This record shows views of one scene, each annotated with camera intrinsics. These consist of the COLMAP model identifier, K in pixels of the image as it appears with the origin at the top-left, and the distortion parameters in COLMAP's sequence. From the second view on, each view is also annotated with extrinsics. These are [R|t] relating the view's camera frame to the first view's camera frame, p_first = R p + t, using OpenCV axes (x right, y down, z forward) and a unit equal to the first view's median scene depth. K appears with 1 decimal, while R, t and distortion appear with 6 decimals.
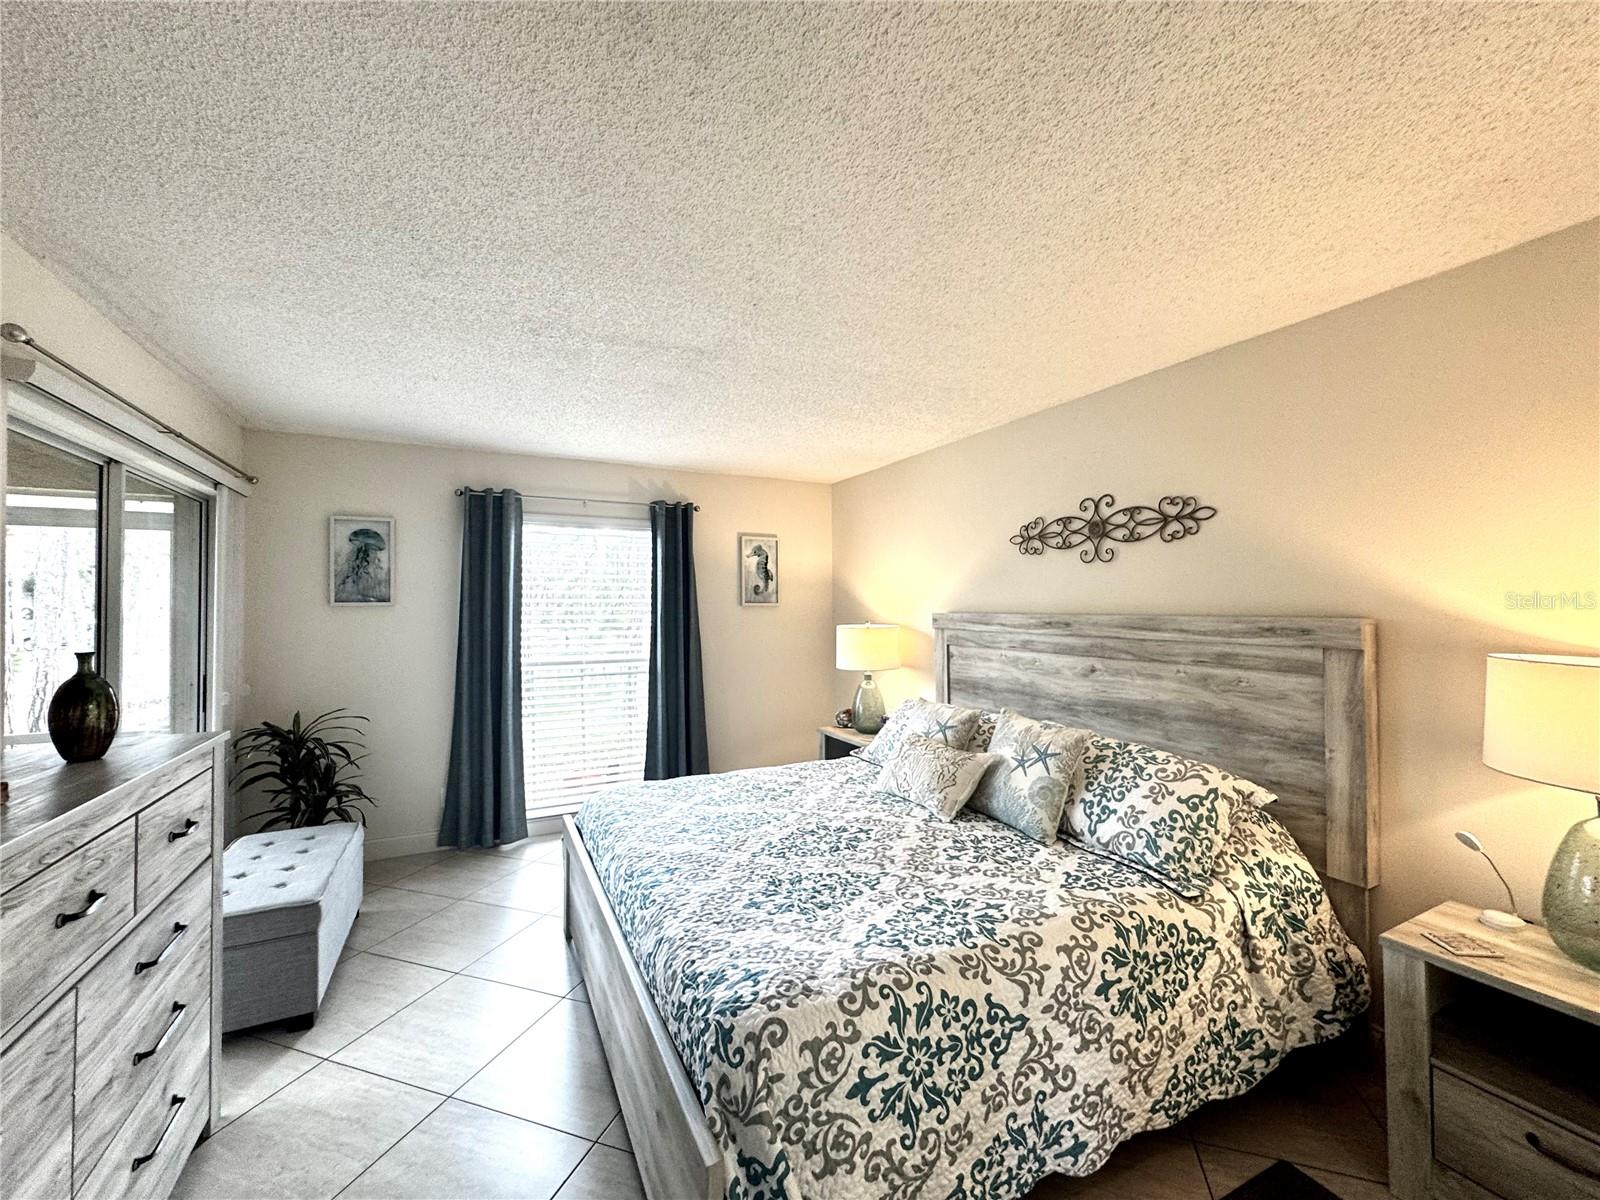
lens RADIAL K [[639.4, 0, 798.5], [0, 639.4, 598.6], [0, 0, 1]] dist [-0.007455, 0.002490]
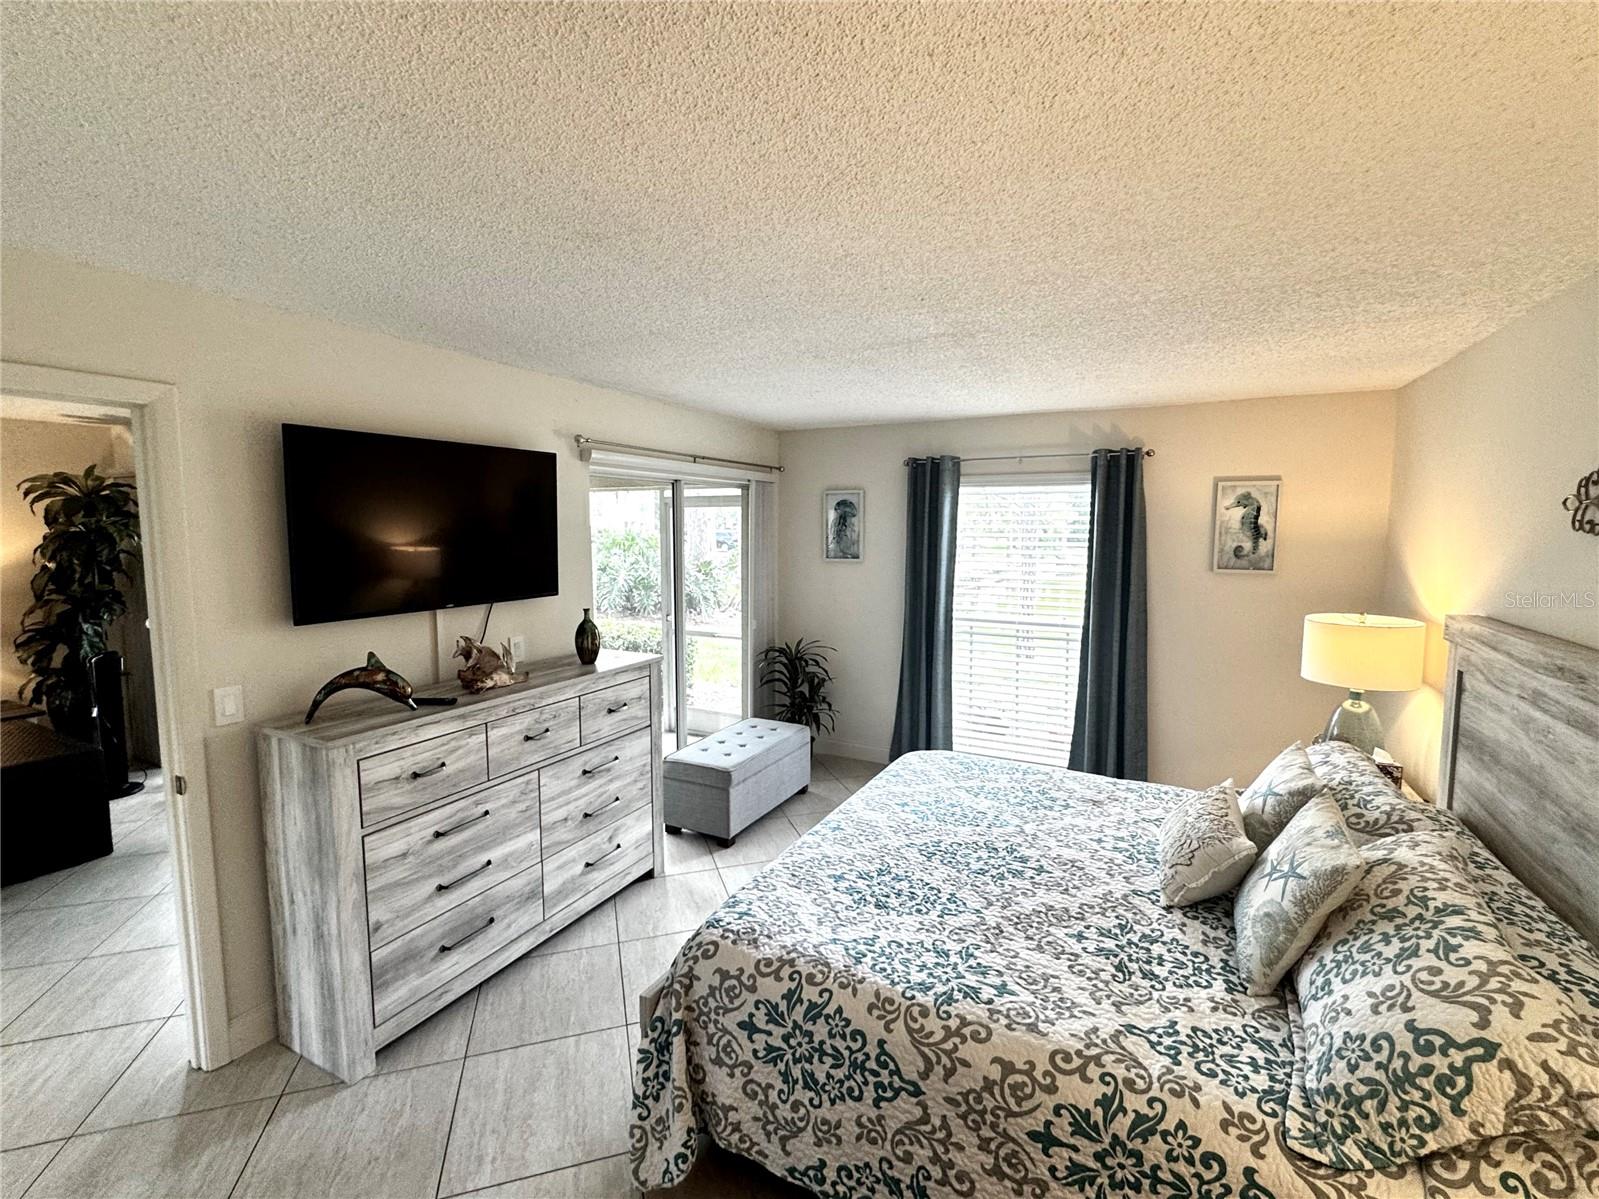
lens RADIAL K [[707.5, 0, 800.7], [0, 707.5, 596.4], [0, 0, 1]] dist [-0.003737, -0.000140]
pose [[0.582419, 0.087144, -0.808204, 0.763788], [0.008022, 0.993573, 0.112913, -0.146372], [0.812849, -0.072246, 0.577976, 0.214494]]
